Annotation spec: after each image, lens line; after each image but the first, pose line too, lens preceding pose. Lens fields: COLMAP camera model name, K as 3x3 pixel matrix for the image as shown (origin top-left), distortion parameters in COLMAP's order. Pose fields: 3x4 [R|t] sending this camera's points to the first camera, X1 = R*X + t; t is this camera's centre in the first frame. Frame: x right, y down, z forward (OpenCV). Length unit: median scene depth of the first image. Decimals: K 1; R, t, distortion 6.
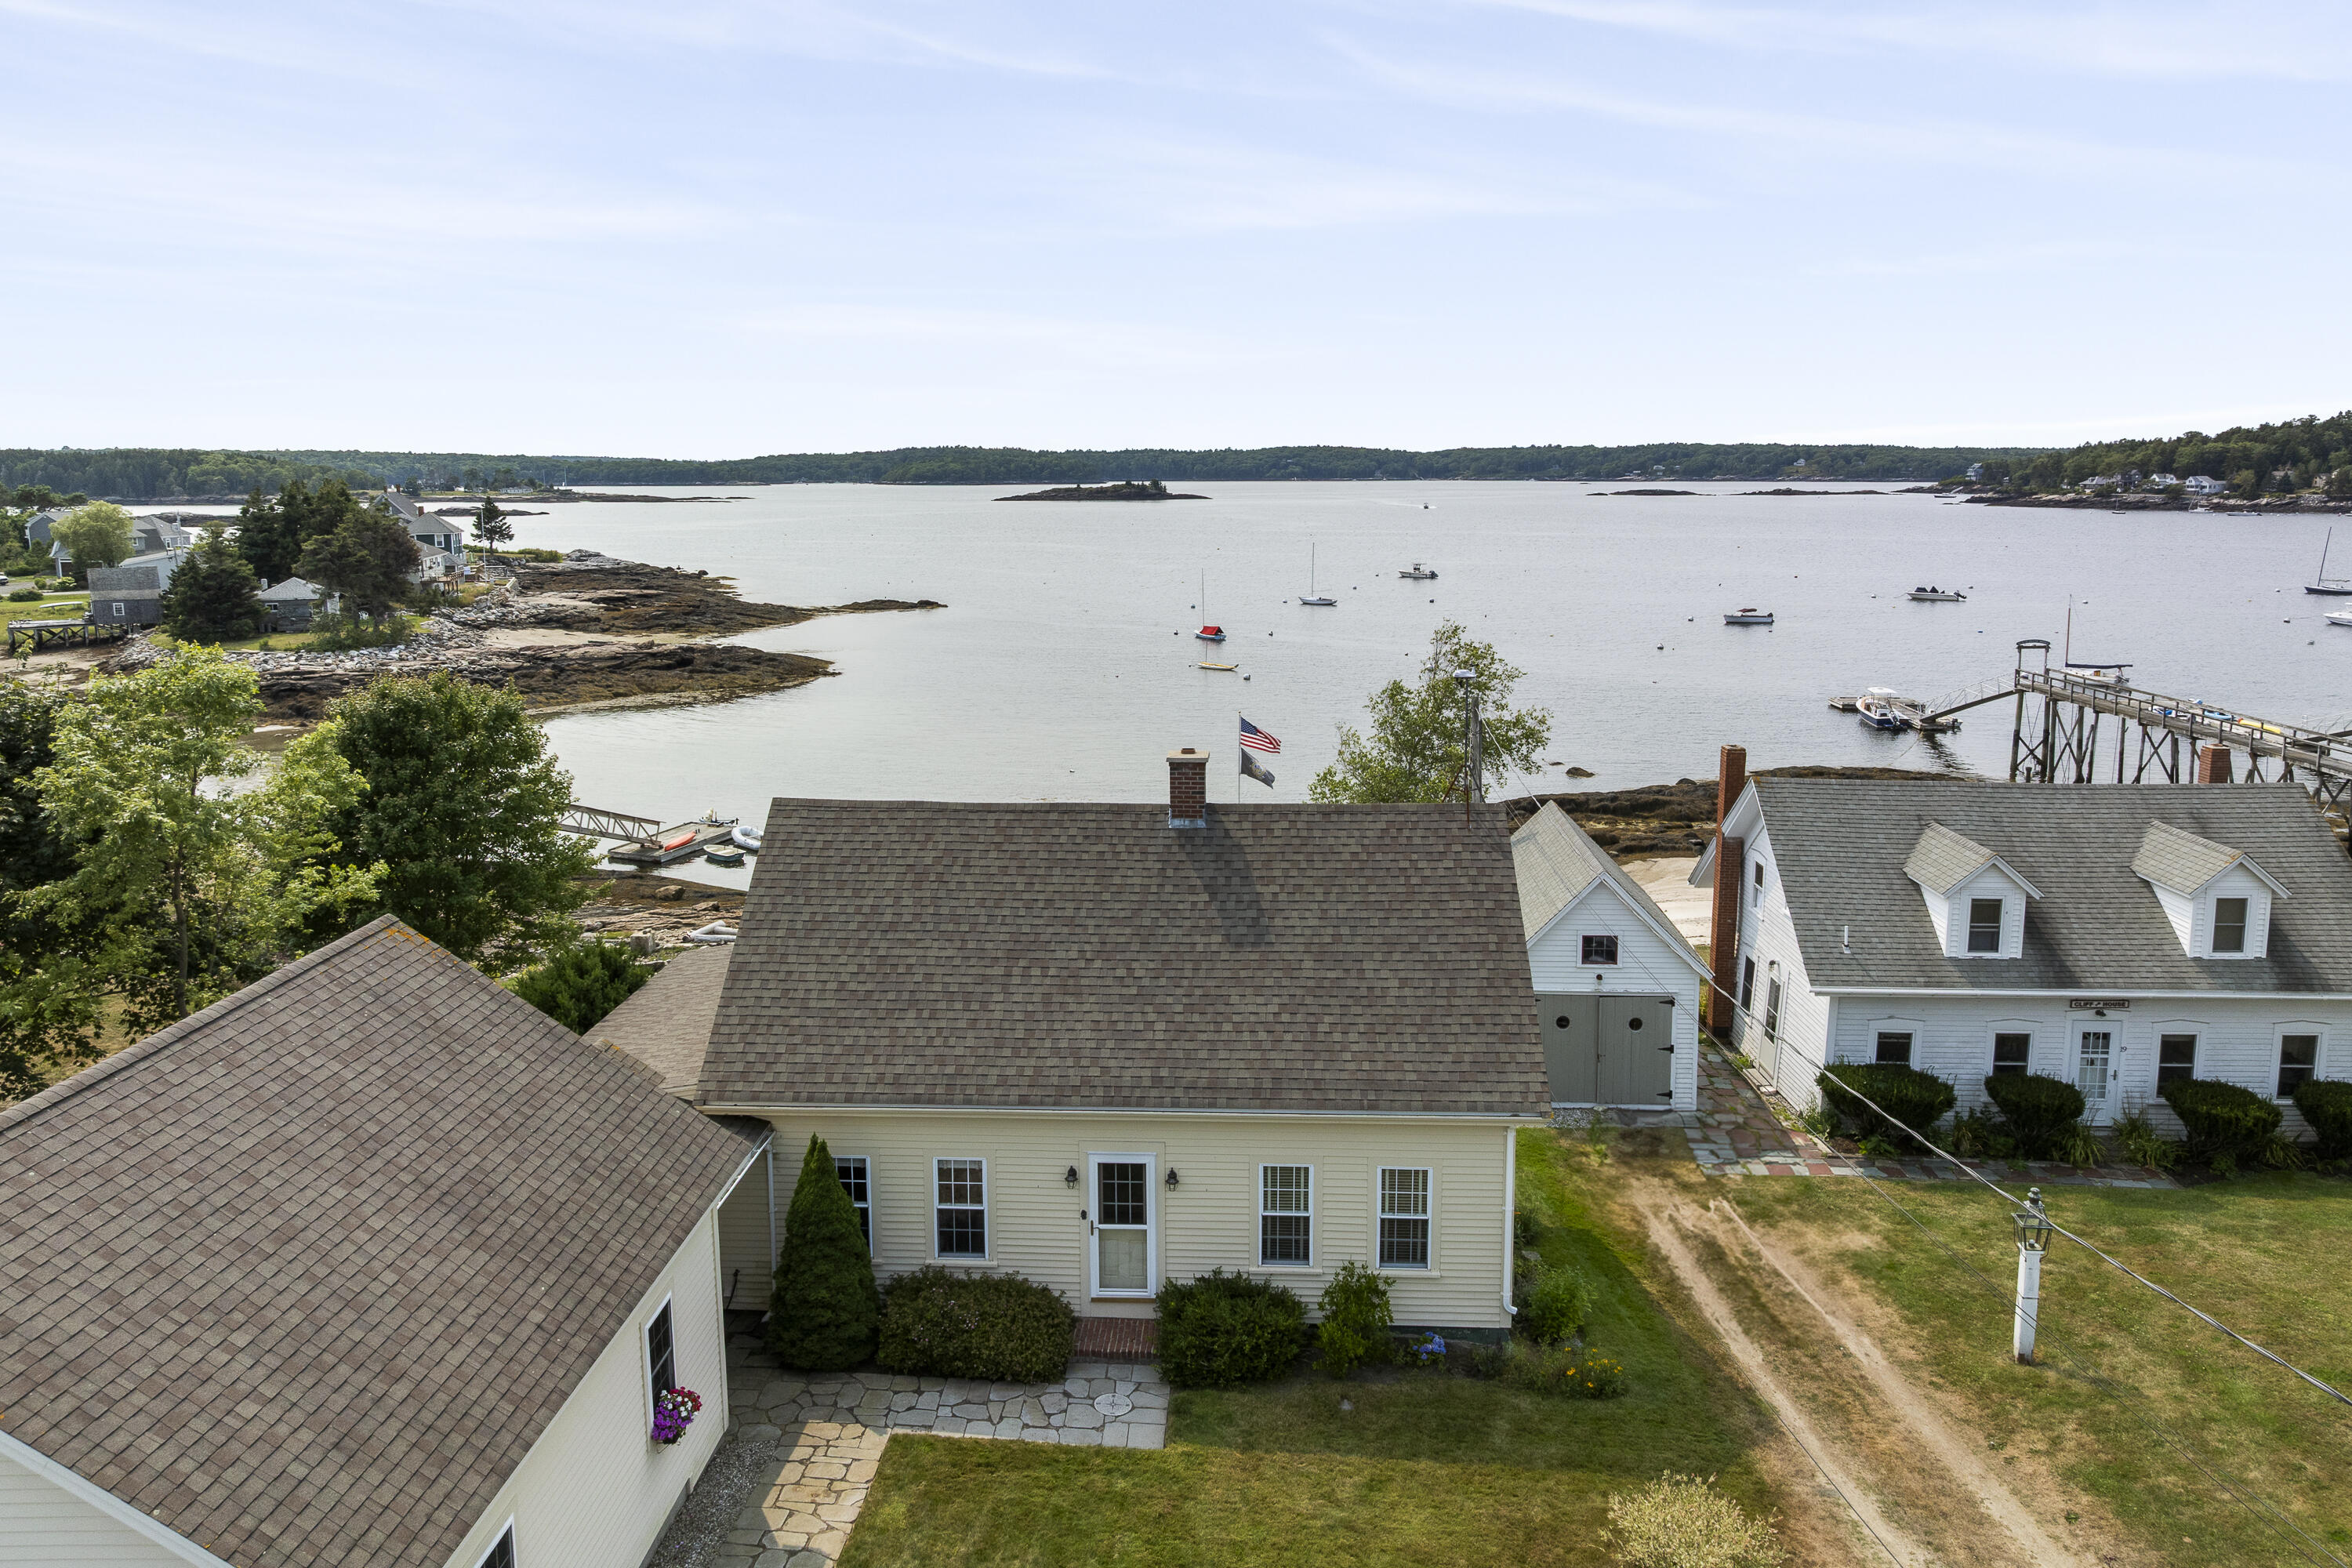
lens RADIAL K [[1623.2, 0, 1167.4], [0, 1623.2, 726.0], [0, 0, 1]] dist [-0.007361, 0.002260]
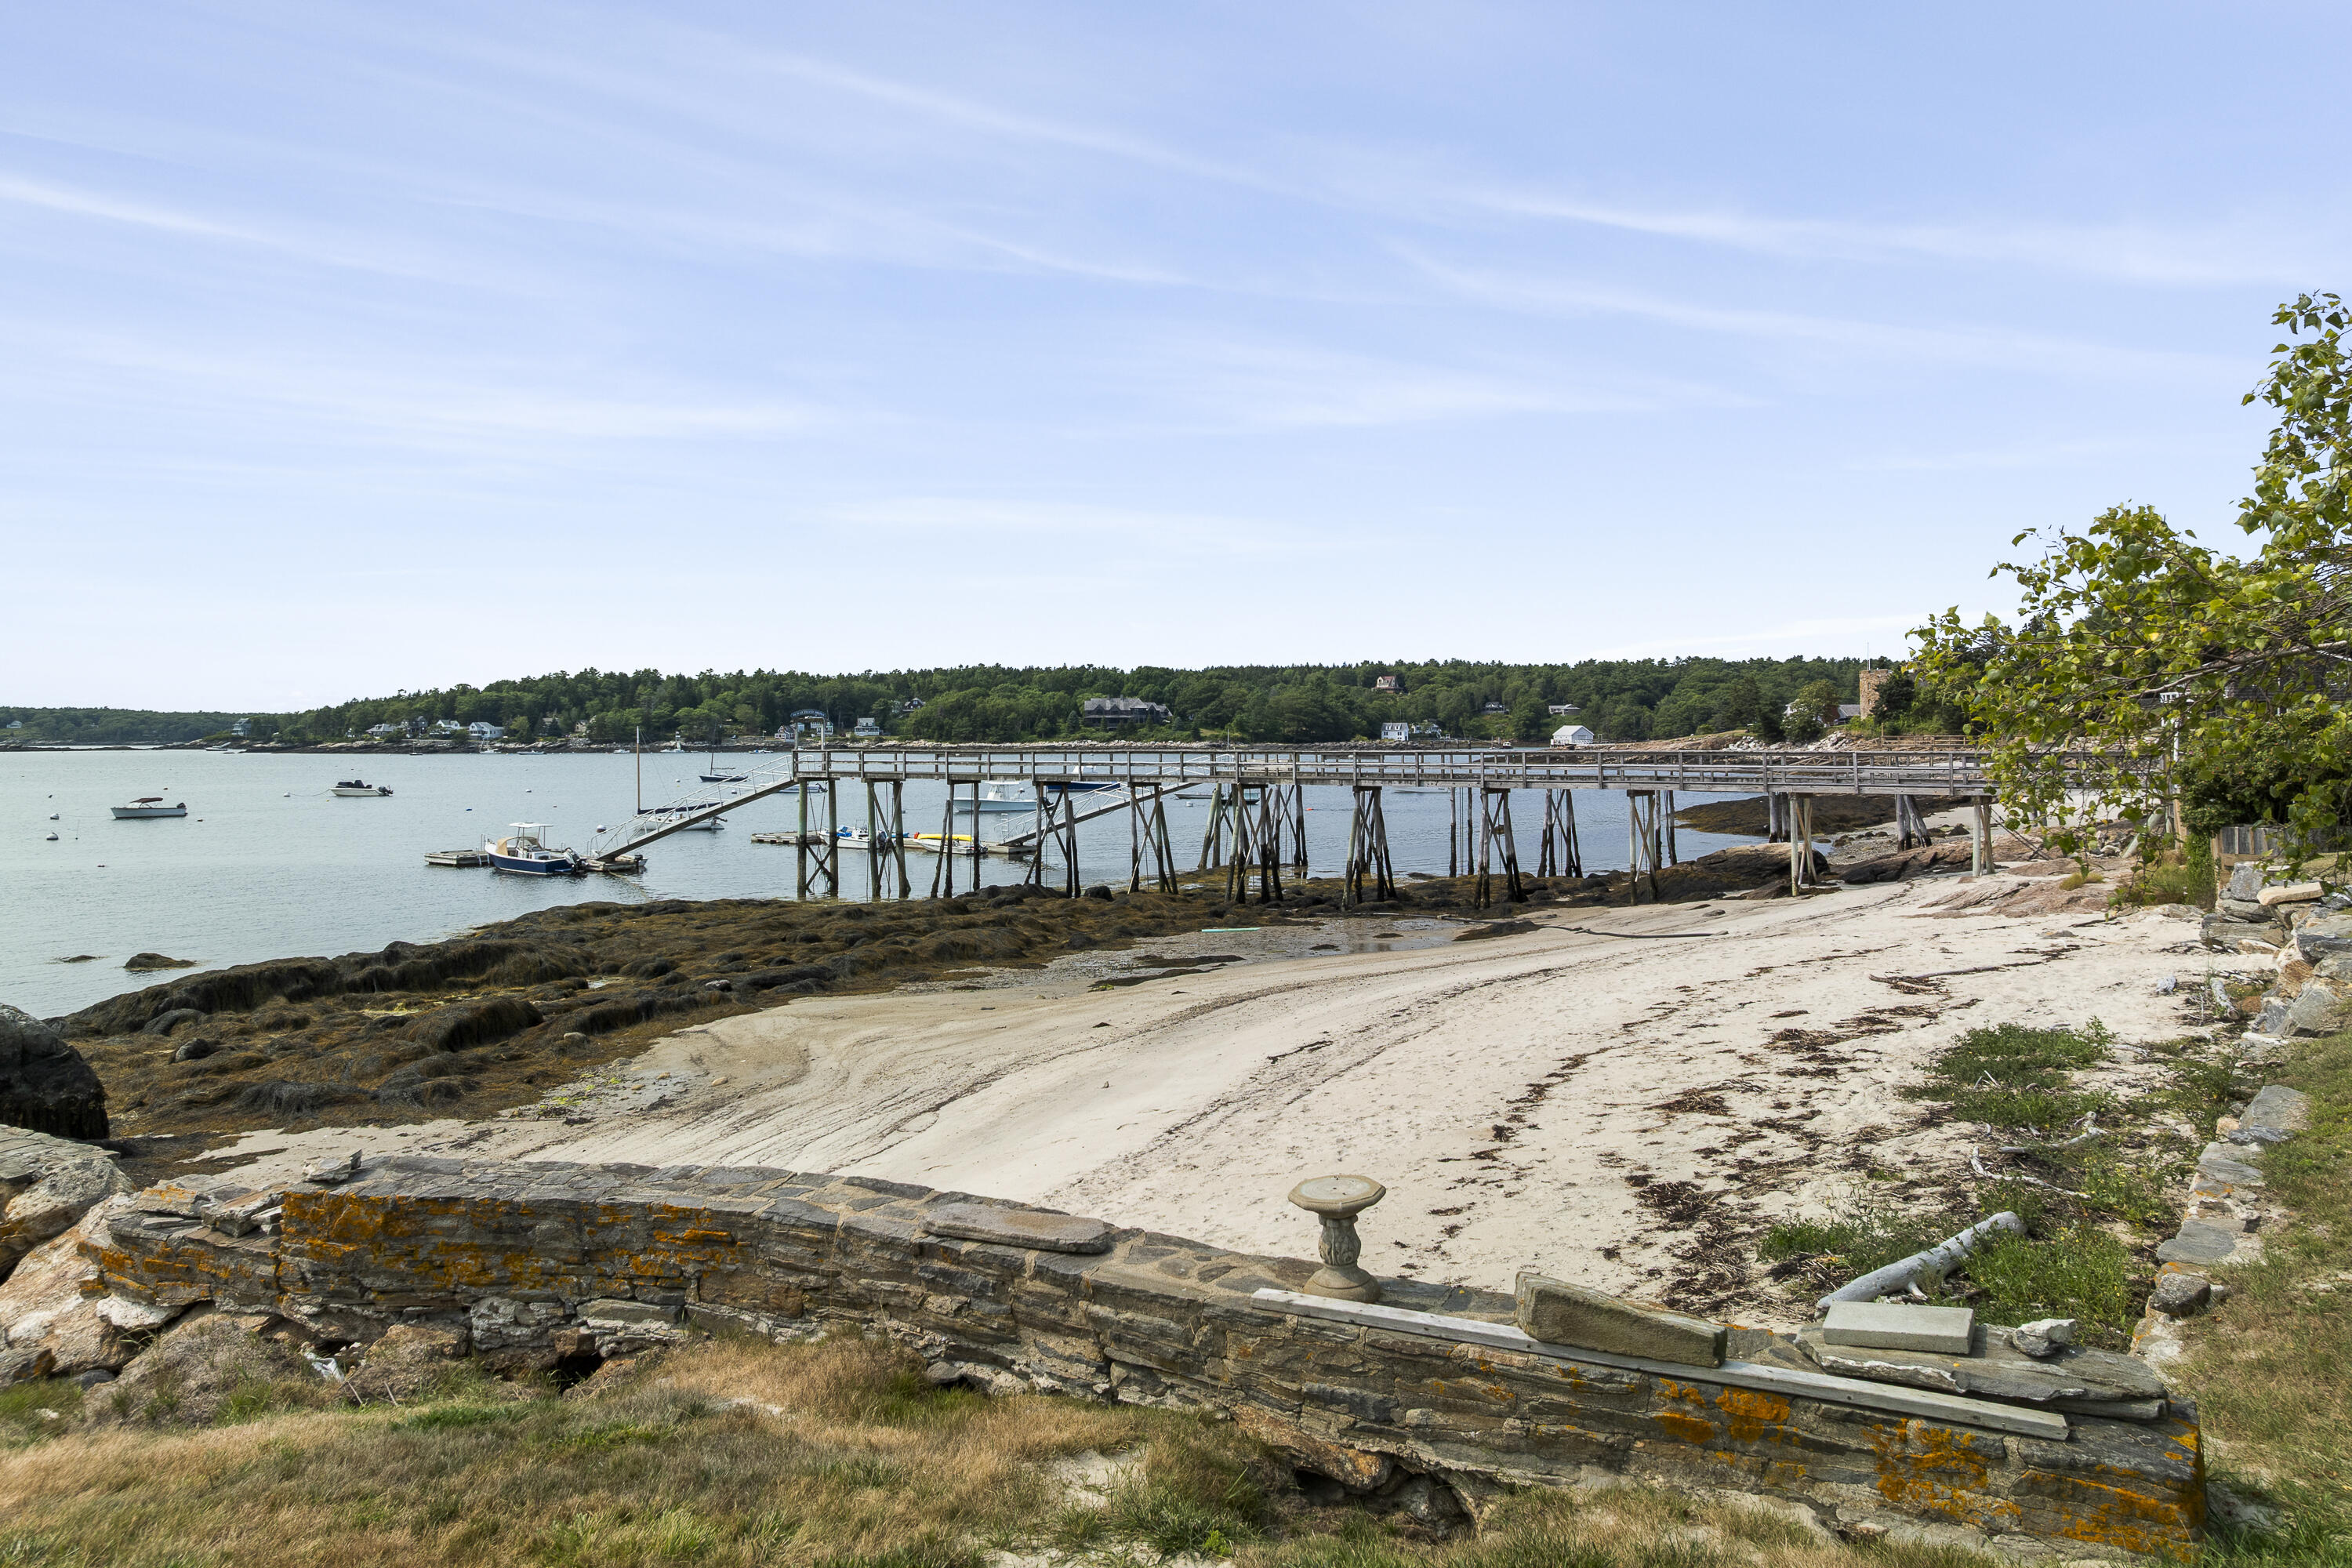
lens RADIAL K [[1623.2, 0, 1177.2], [0, 1623.2, 729.1], [0, 0, 1]] dist [-0.007361, 0.002260]
pose [[0.543218, 0.005901, 0.839571, 0.054970], [0.131778, 0.986982, -0.092200, 0.141672], [-0.829185, 0.160722, 0.535369, 1.545340]]
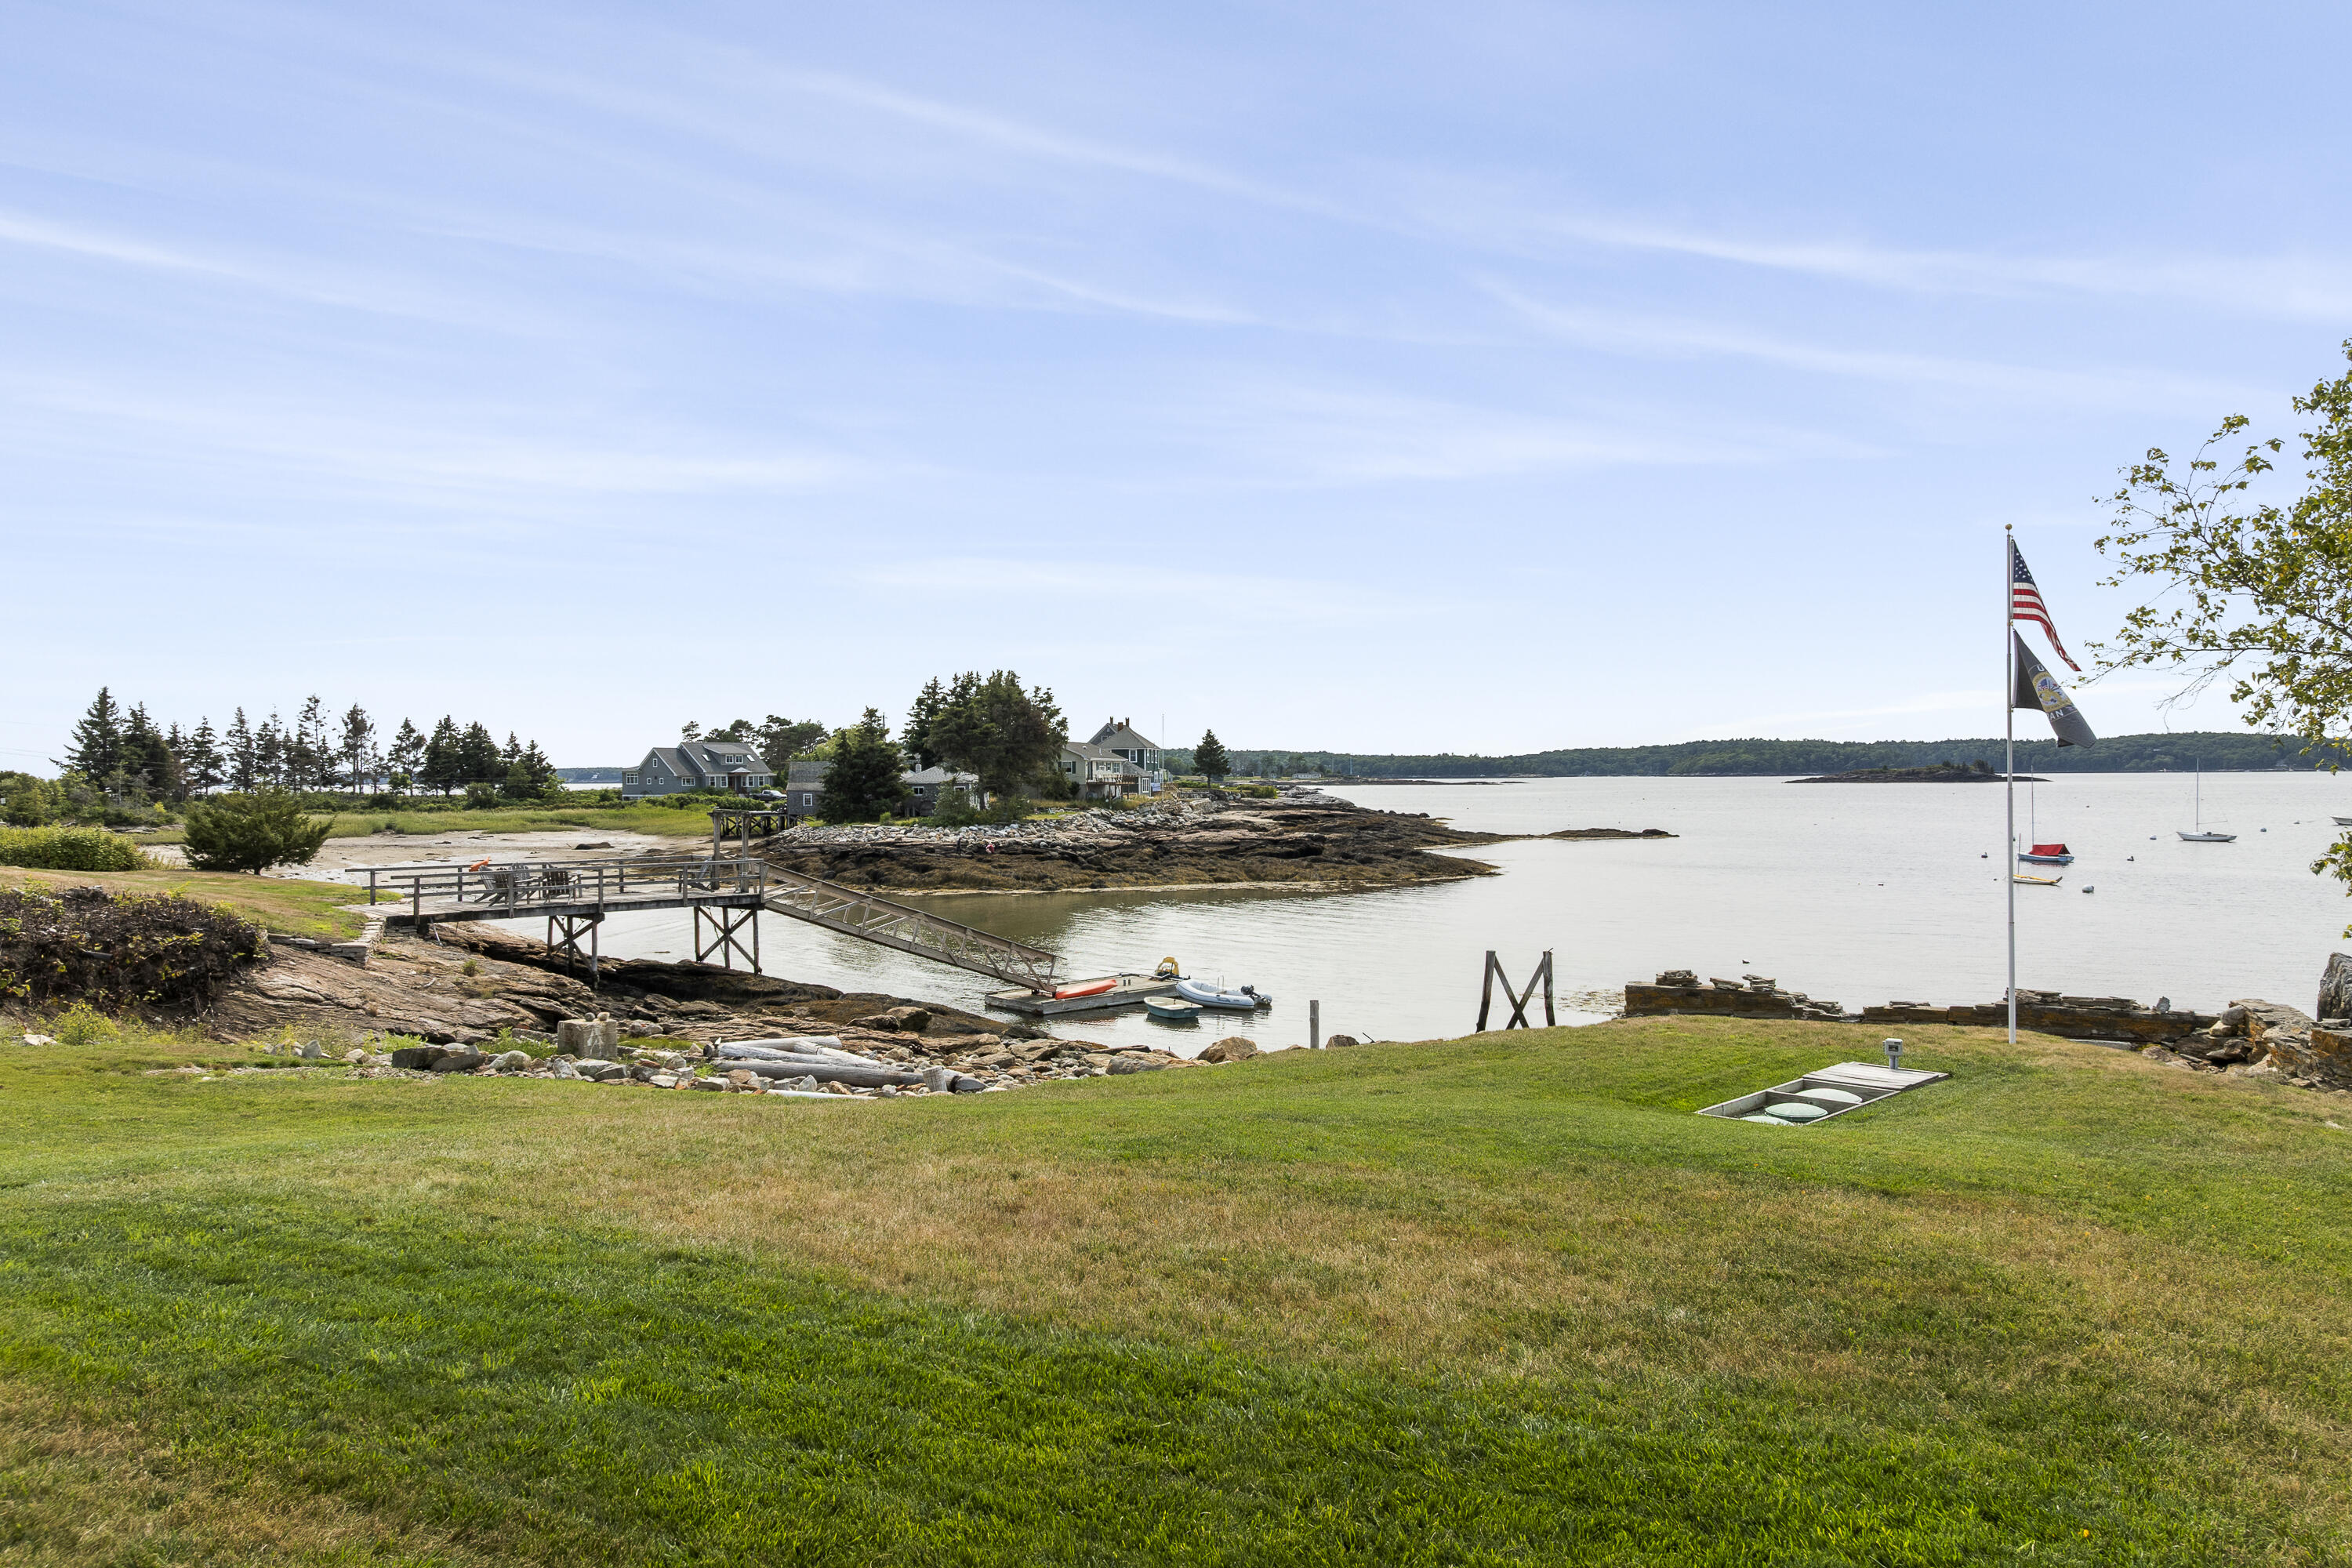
lens RADIAL K [[1623.2, 0, 1170.8], [0, 1623.2, 787.0], [0, 0, 1]] dist [-0.007361, 0.002260]
pose [[0.890280, 0.000318, -0.455413, 0.076111], [-0.066523, 0.989364, -0.129355, 0.186517], [0.450528, 0.145458, 0.880833, 1.090094]]
